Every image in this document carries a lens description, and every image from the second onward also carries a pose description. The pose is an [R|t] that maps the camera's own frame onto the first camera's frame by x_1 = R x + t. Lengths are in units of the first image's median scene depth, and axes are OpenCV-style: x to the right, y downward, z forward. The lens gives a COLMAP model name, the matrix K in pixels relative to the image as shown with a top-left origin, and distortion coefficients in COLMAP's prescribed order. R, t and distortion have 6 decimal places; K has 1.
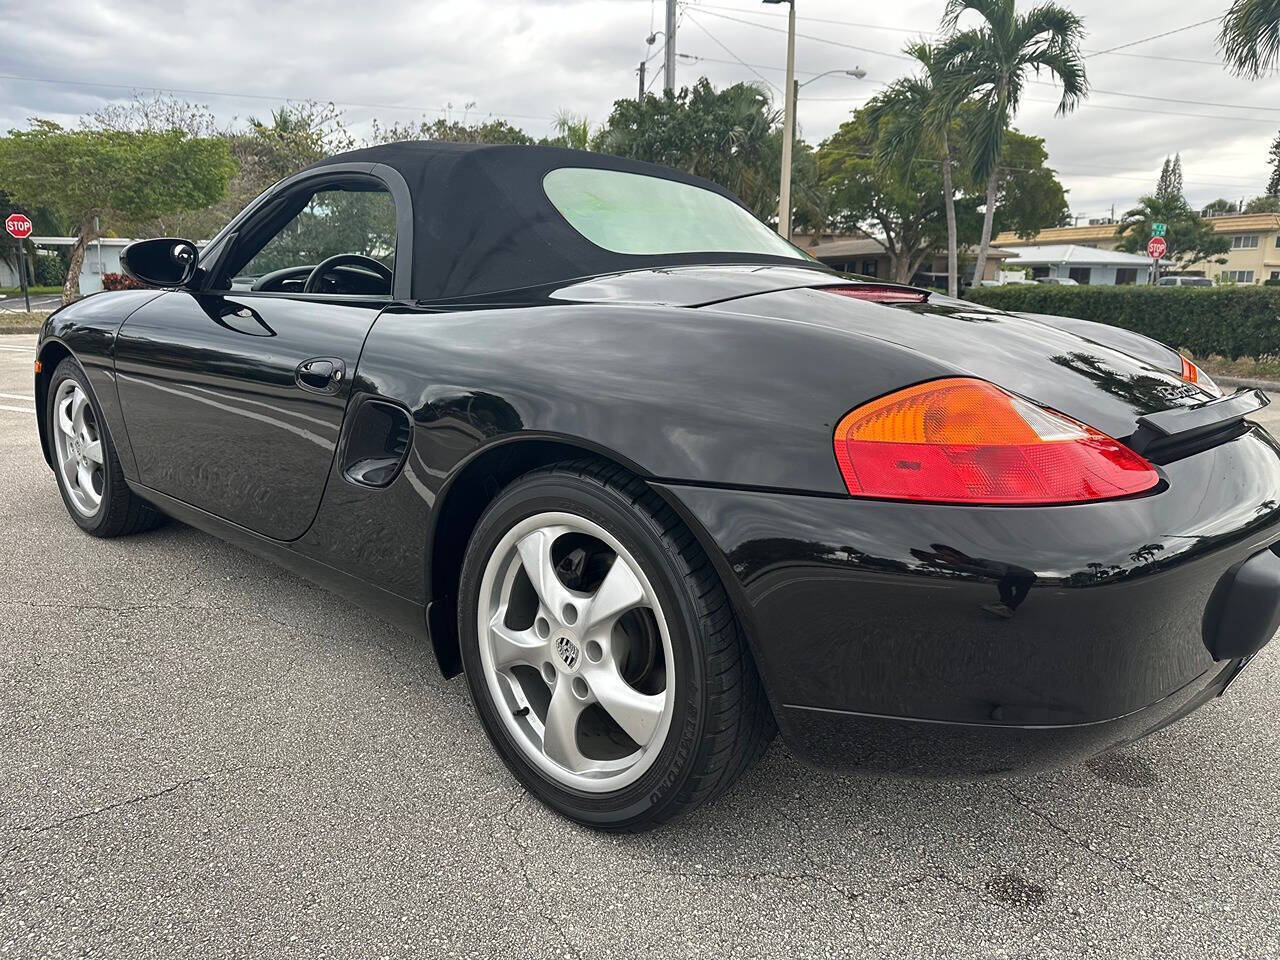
lens RADIAL K [[918.0, 0, 651.4], [0, 918.0, 492.4], [0, 0, 1]] dist [0.003353, -0.007781]
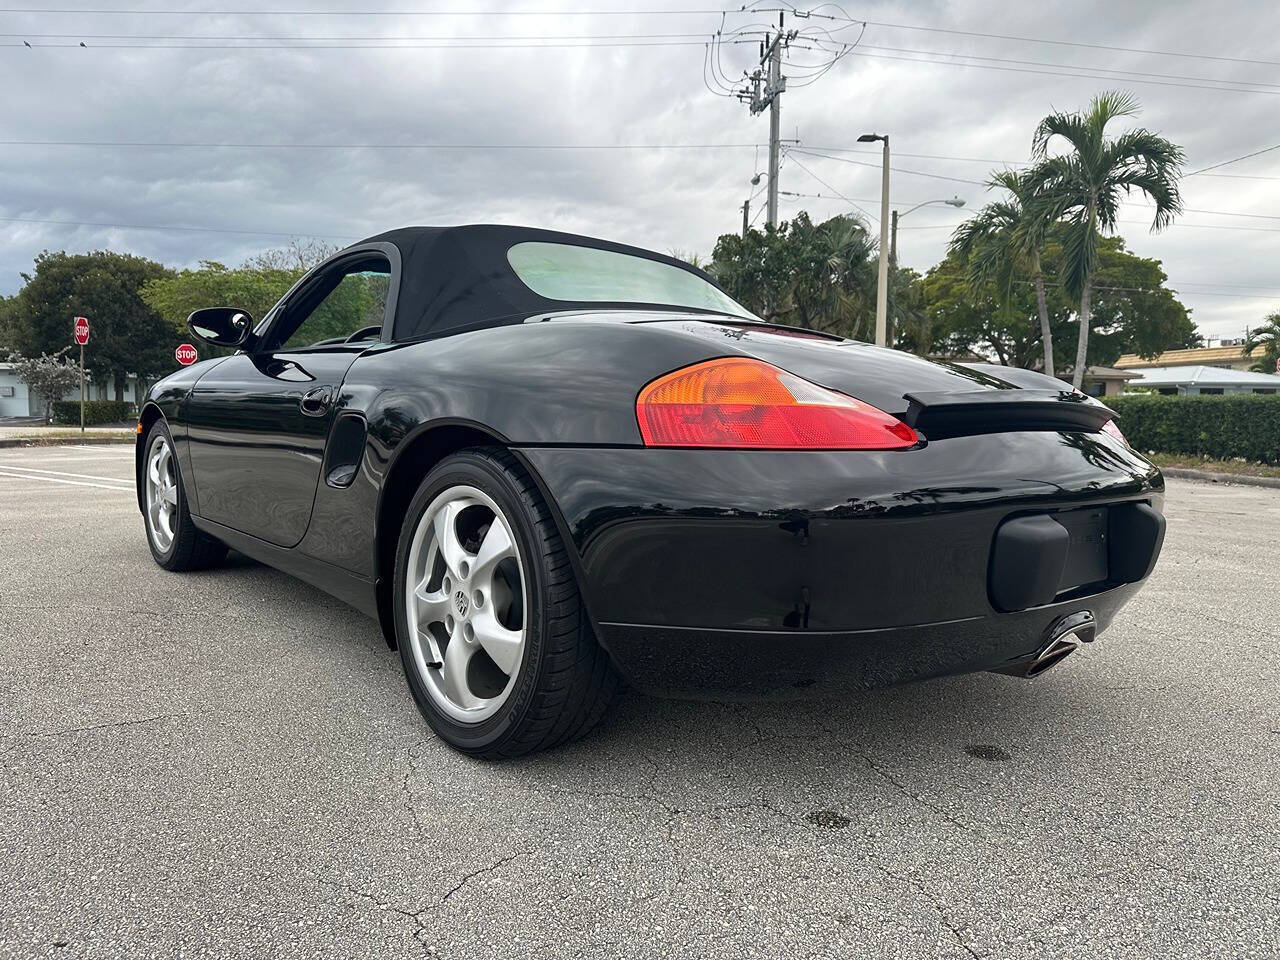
lens RADIAL K [[921.5, 0, 646.2], [0, 921.5, 470.3], [0, 0, 1]] dist [-0.000080, -0.000913]
pose [[0.991329, 0.004357, -0.131333, 0.028195], [-0.025021, 0.987423, -0.156108, 0.017066], [0.129001, 0.158040, 0.978970, -0.016210]]
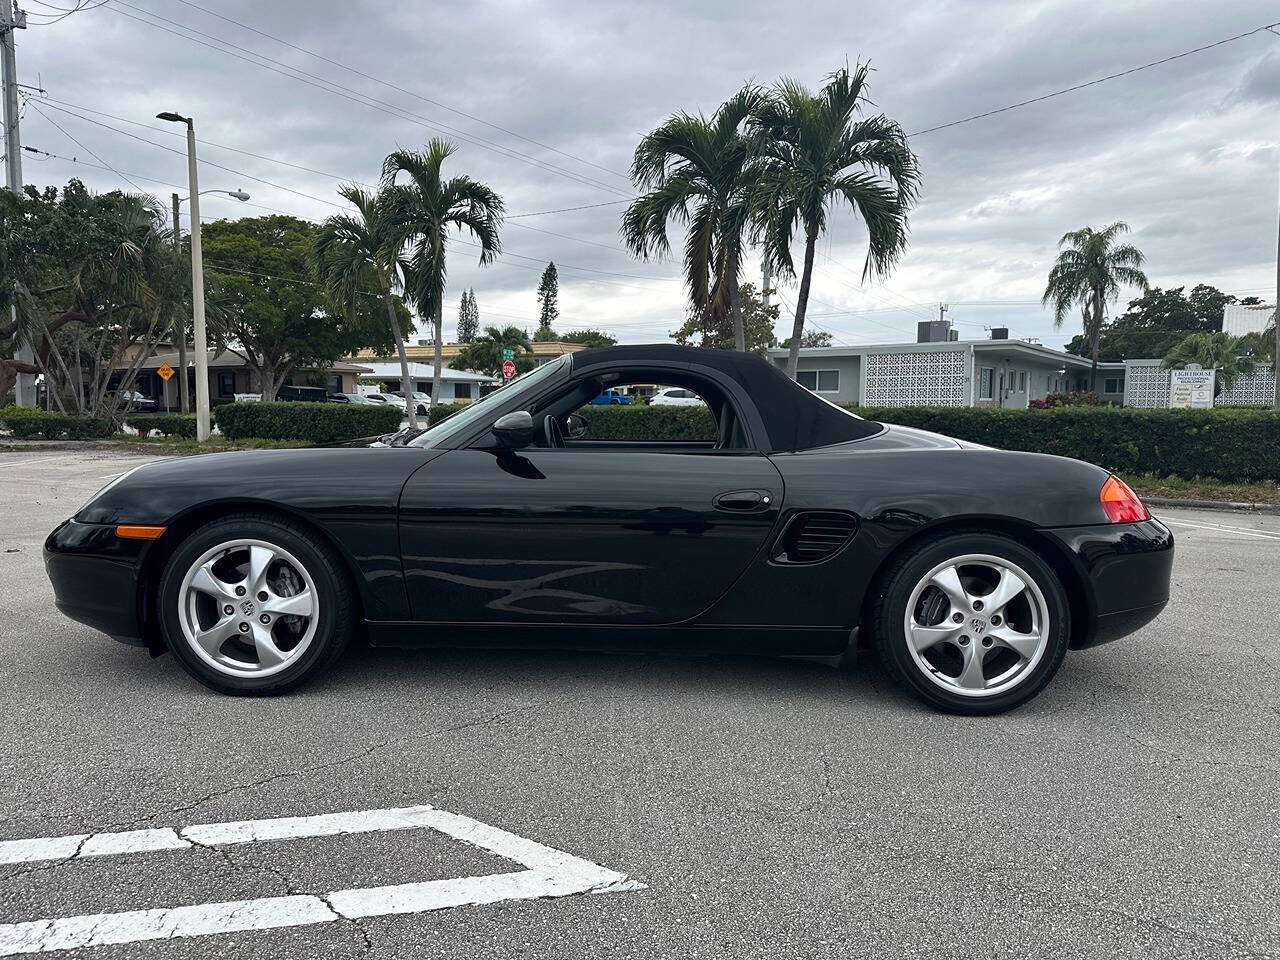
lens RADIAL K [[905.5, 0, 645.8], [0, 905.5, 477.1], [0, 0, 1]] dist [0.029161, -0.033717]
pose [[0.764048, -0.058468, 0.642504, -0.171839], [0.142631, 0.986551, -0.079836, -0.007933], [-0.629195, 0.152640, 0.762112, -0.007417]]
